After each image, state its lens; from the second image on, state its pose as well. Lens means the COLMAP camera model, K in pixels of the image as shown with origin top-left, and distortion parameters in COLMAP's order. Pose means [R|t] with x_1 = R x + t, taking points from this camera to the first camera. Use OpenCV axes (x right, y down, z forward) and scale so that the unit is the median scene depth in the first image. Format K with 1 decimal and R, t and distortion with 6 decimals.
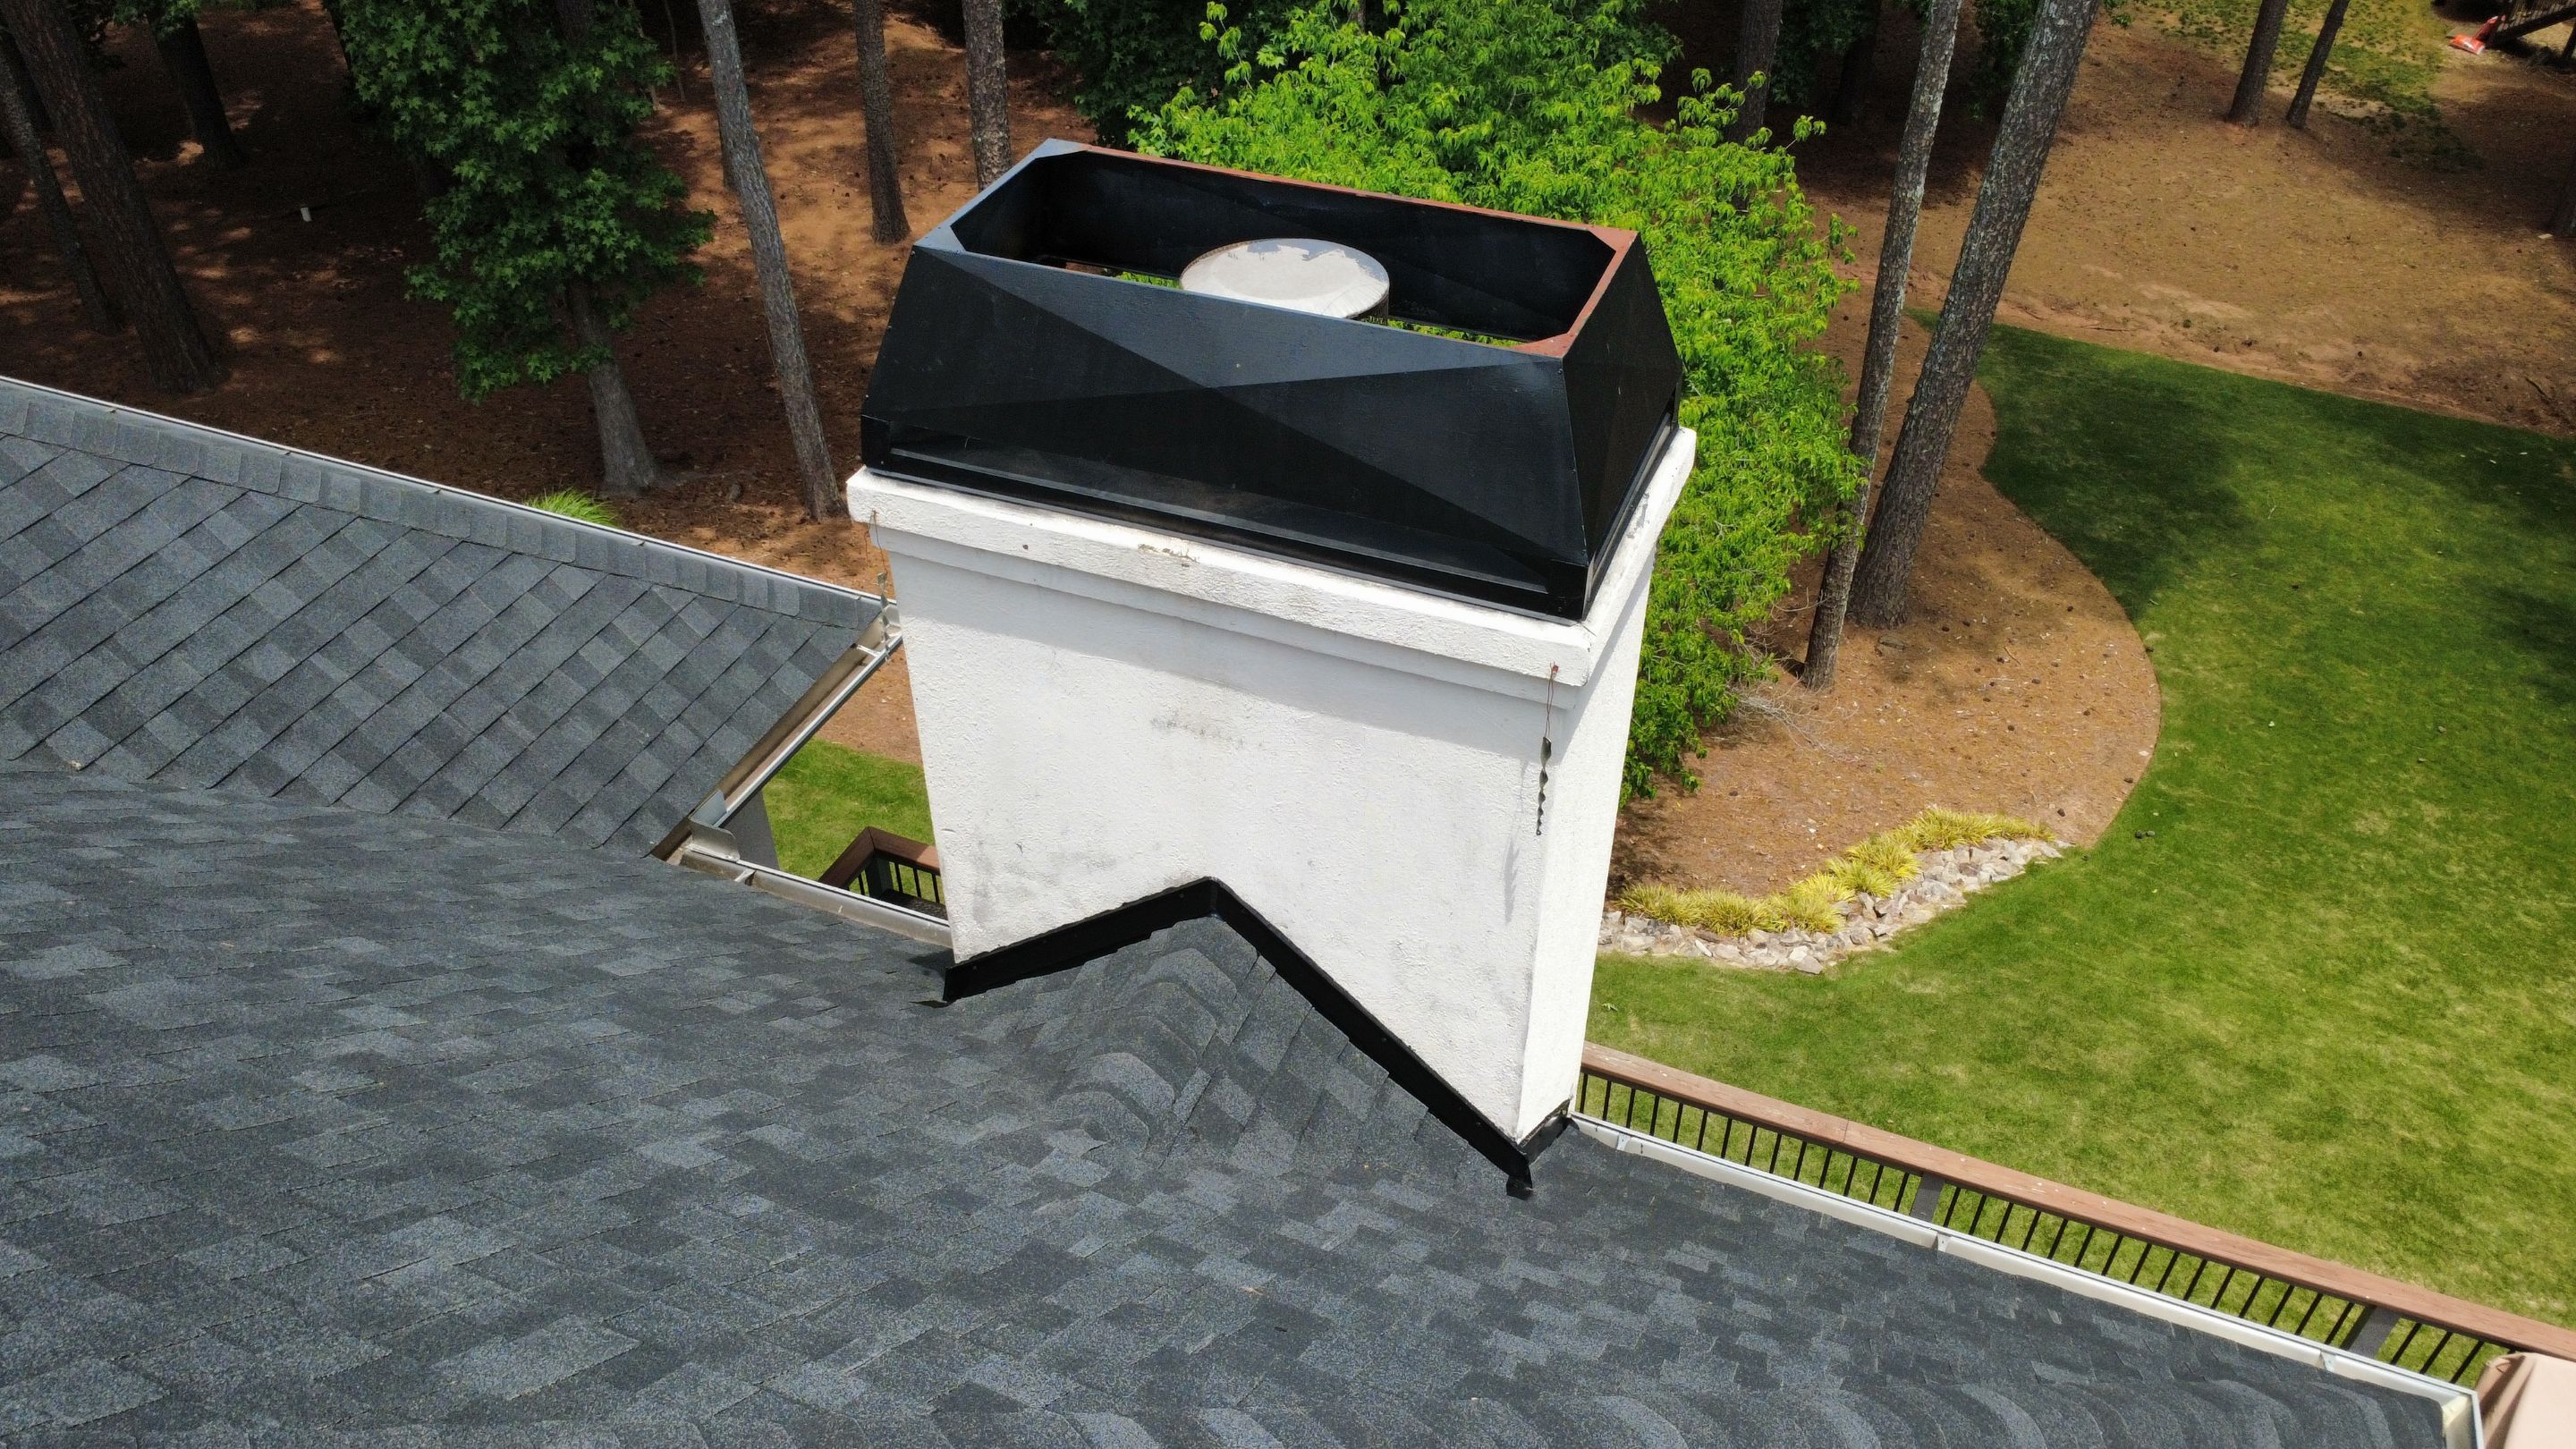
lens RADIAL K [[1880.2, 0, 1289.7], [0, 1880.2, 723.9], [0, 0, 1]] dist [-0.003554, 0.007838]
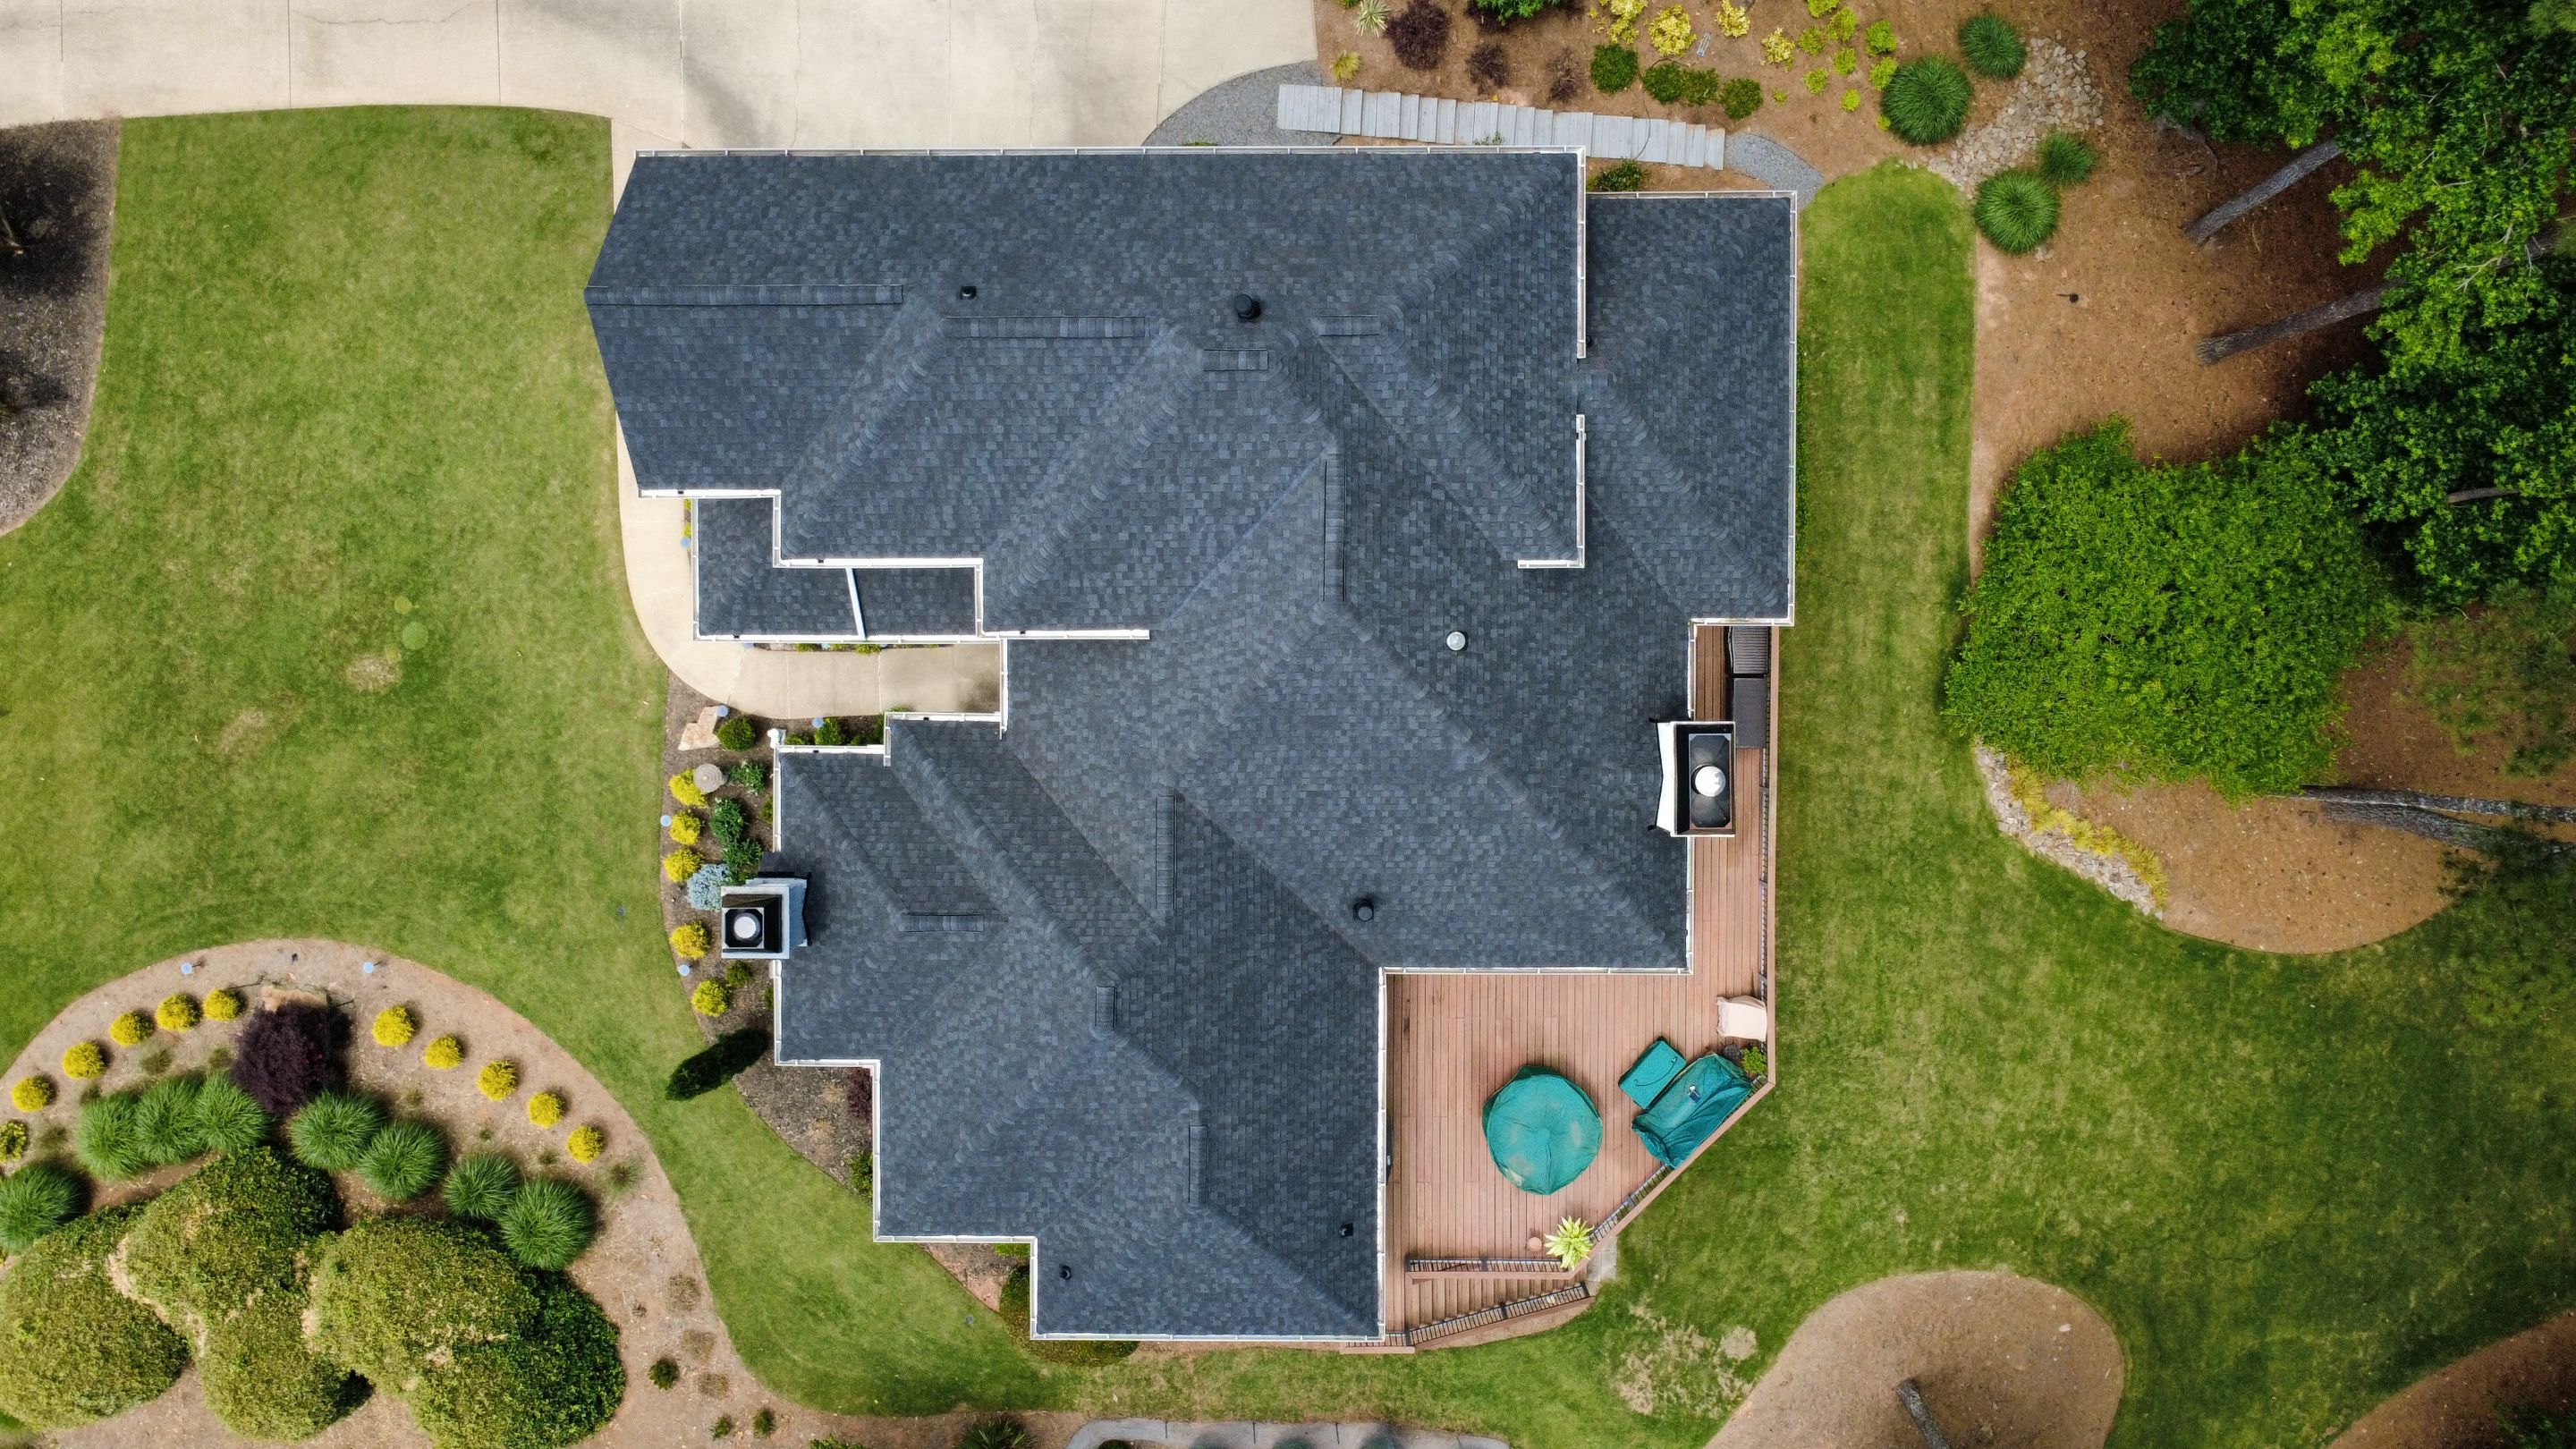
lens RADIAL K [[1880.2, 0, 1290.4], [0, 1880.2, 717.9], [0, 0, 1]] dist [-0.003554, 0.007838]
pose [[0.377338, 0.926019, 0.010235, -0.201522], [-0.557959, 0.218511, 0.800584, -1.141552], [0.739120, -0.307801, 0.599133, -0.965795]]
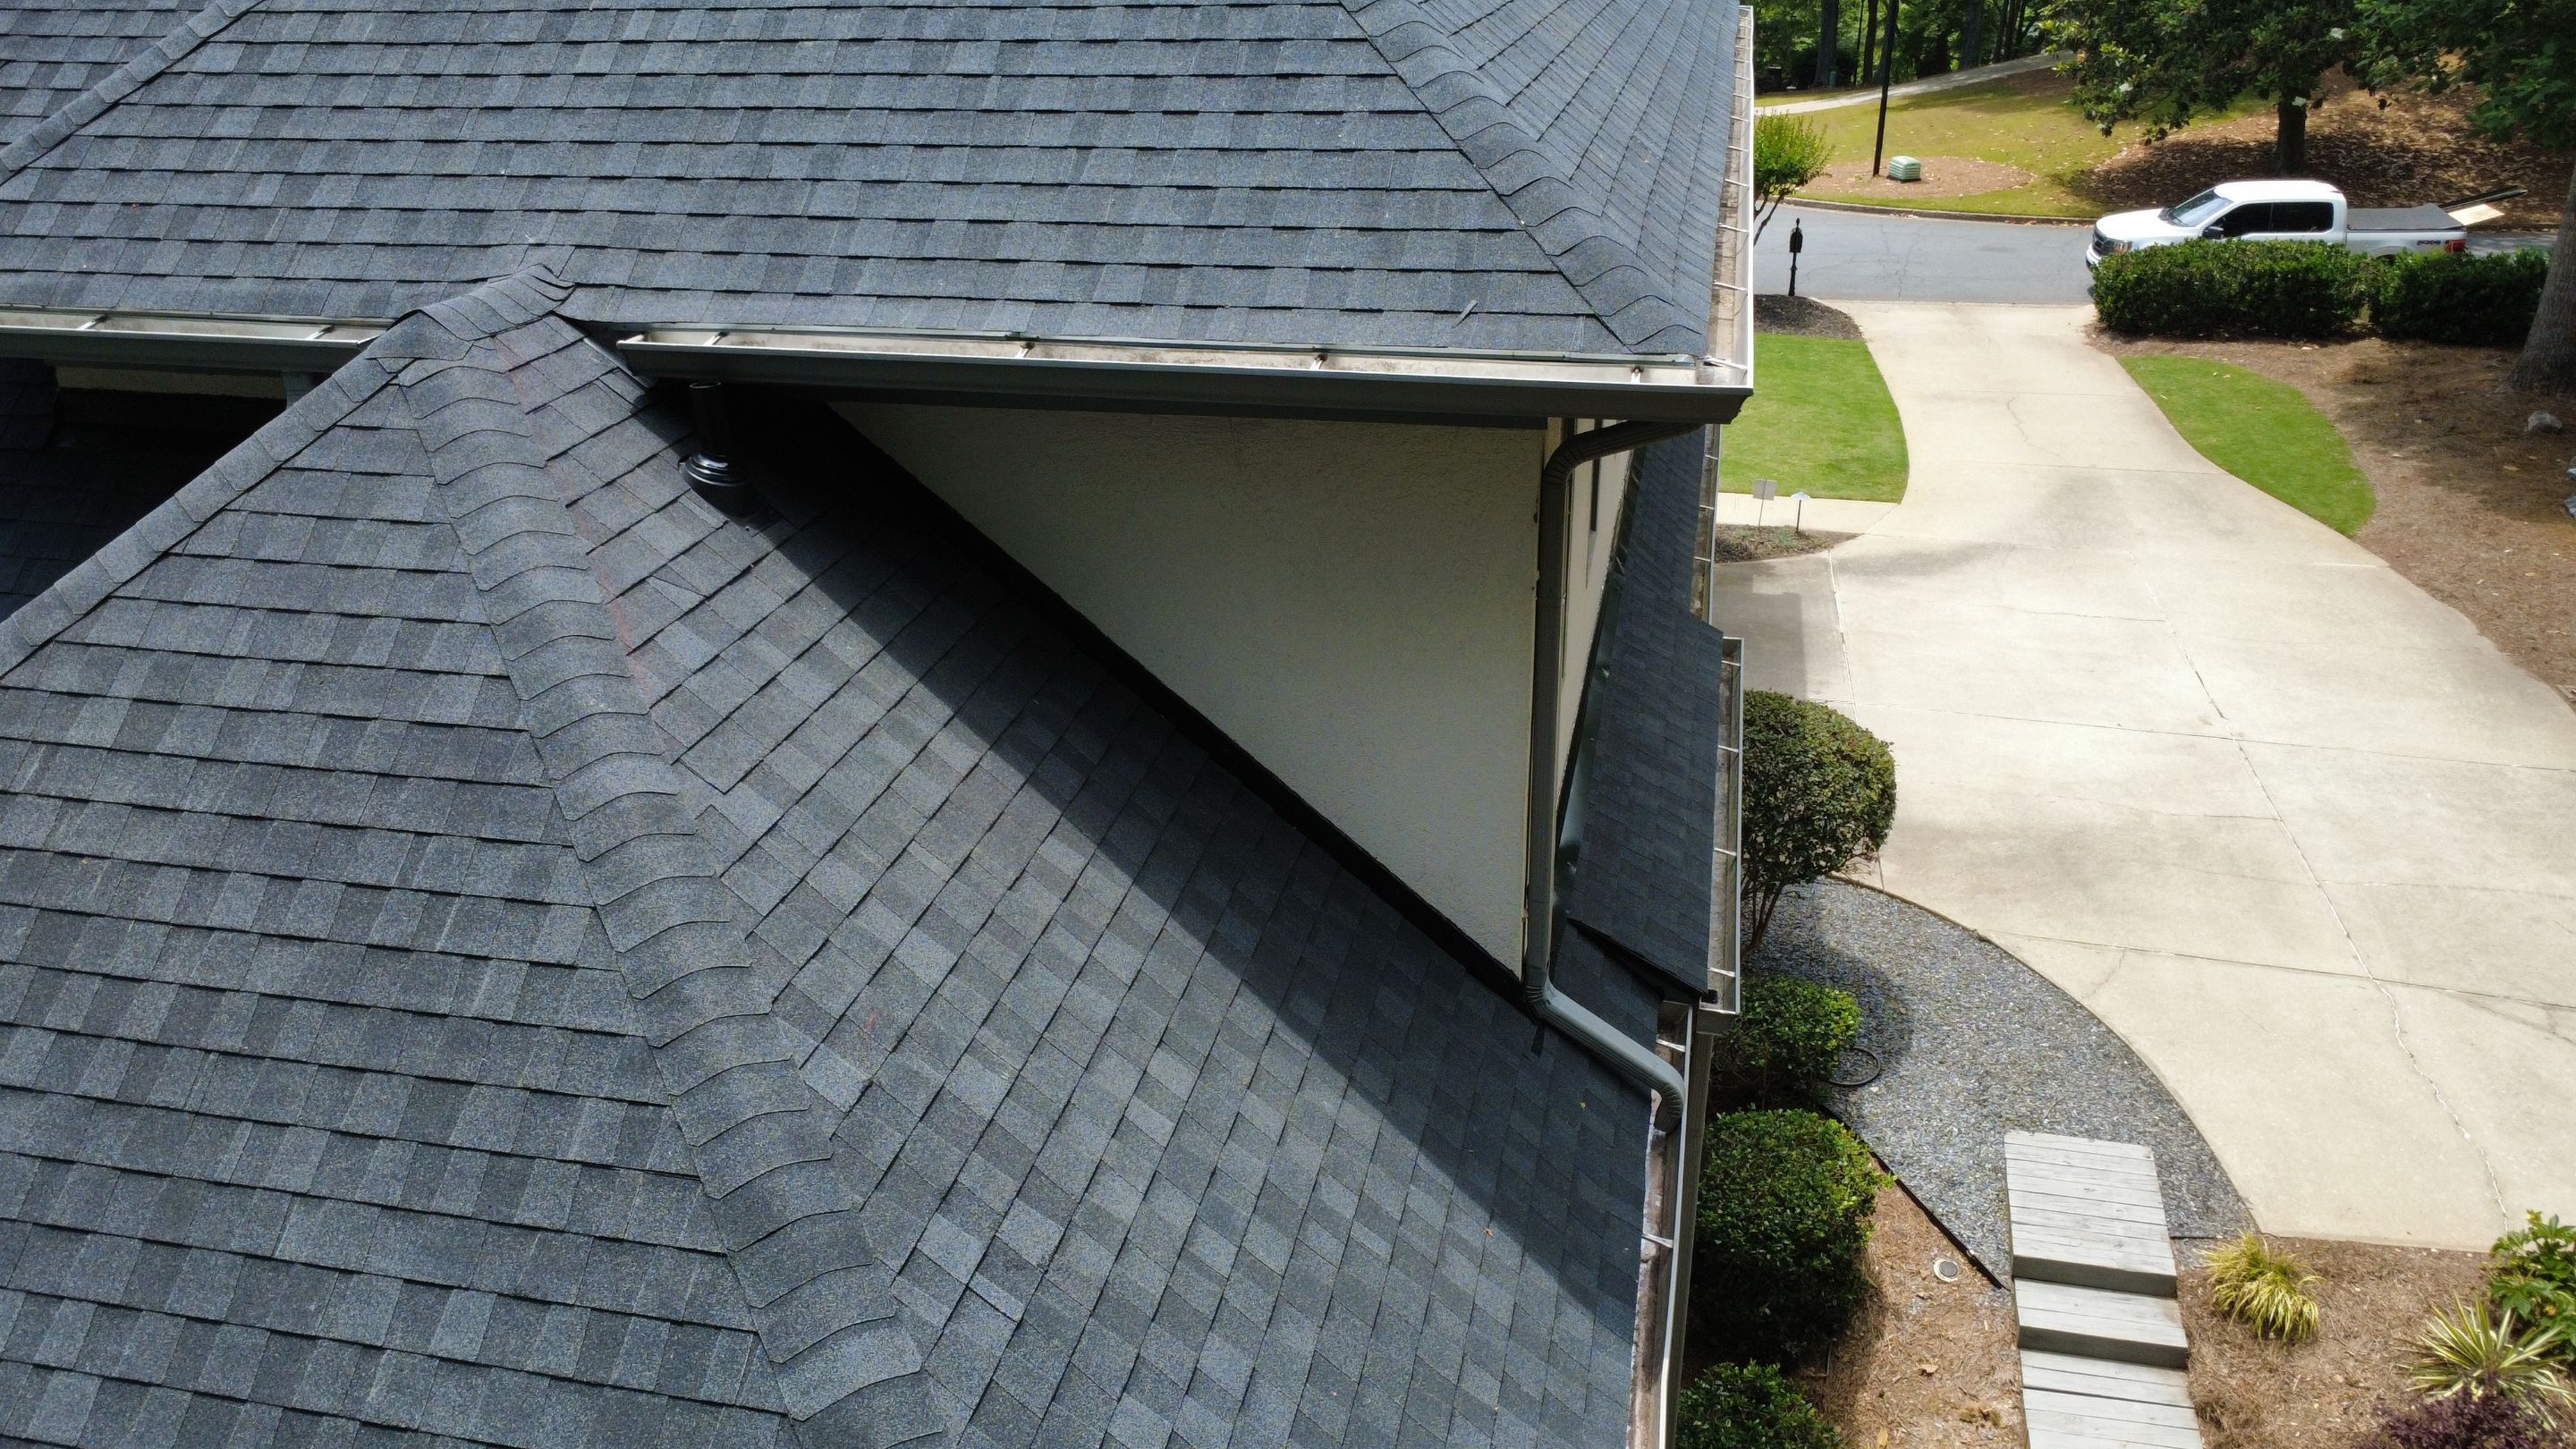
lens RADIAL K [[1880.2, 0, 1284.8], [0, 1880.2, 727.3], [0, 0, 1]] dist [-0.003554, 0.007838]
pose [[-0.986149, 0.079096, -0.145785, -0.428770], [-0.093109, 0.463399, 0.881244, -0.323157], [0.137259, 0.882612, -0.449617, 0.466838]]
